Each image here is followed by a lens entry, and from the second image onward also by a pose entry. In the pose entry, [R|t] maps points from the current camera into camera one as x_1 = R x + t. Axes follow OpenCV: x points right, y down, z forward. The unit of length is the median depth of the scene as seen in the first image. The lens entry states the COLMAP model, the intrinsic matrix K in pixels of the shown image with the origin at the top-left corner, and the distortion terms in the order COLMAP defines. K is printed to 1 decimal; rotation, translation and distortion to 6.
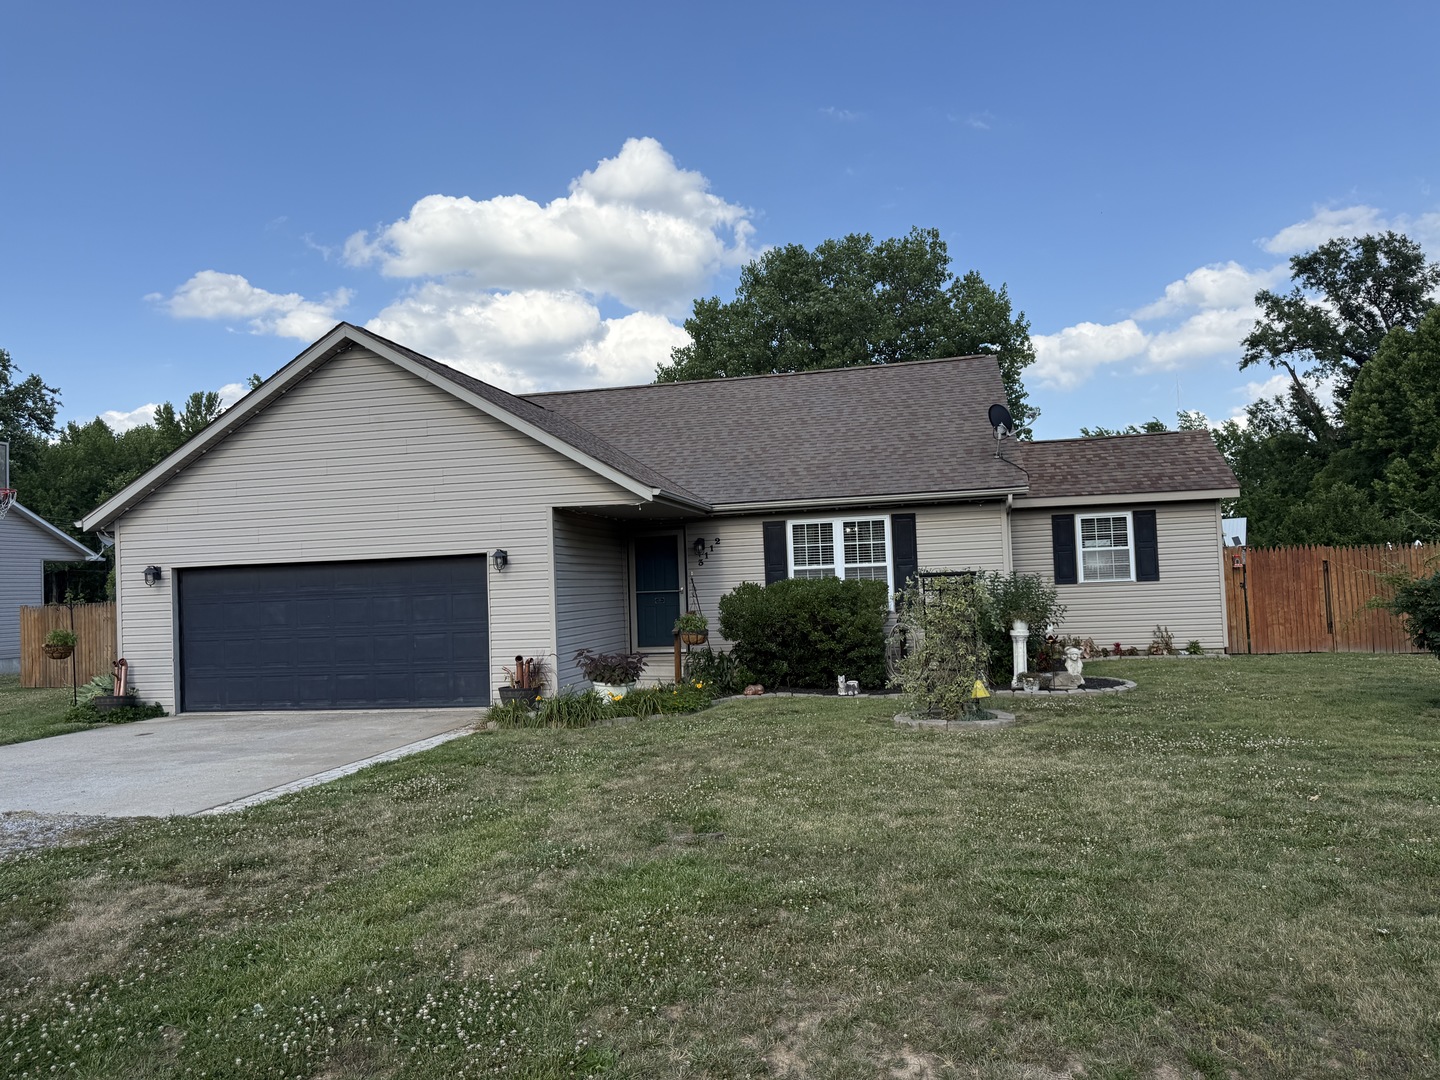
lens RADIAL K [[1033.1, 0, 719.6], [0, 1033.1, 539.2], [0, 0, 1]] dist [0.047675, -0.000543]
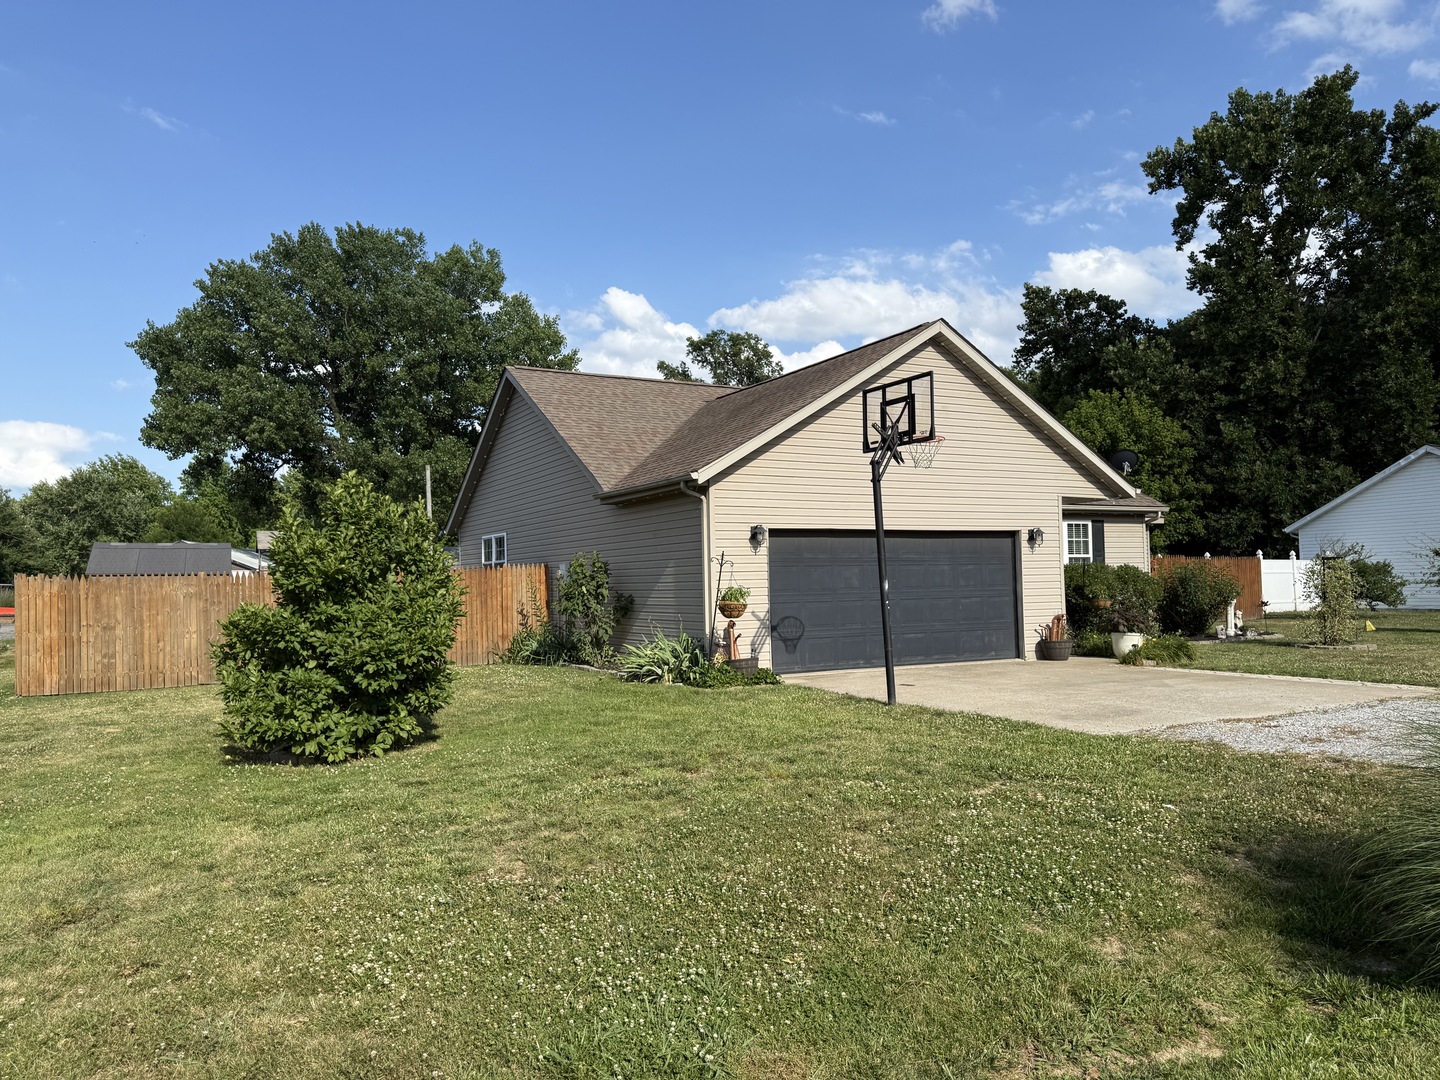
lens RADIAL K [[1033.1, 0, 716.7], [0, 1033.1, 542.8], [0, 0, 1]] dist [0.047675, -0.000543]
pose [[0.755935, 0.049073, 0.652805, -0.281213], [-0.038085, 0.998794, -0.030980, 0.017235], [-0.653538, -0.001443, 0.756892, 0.069009]]
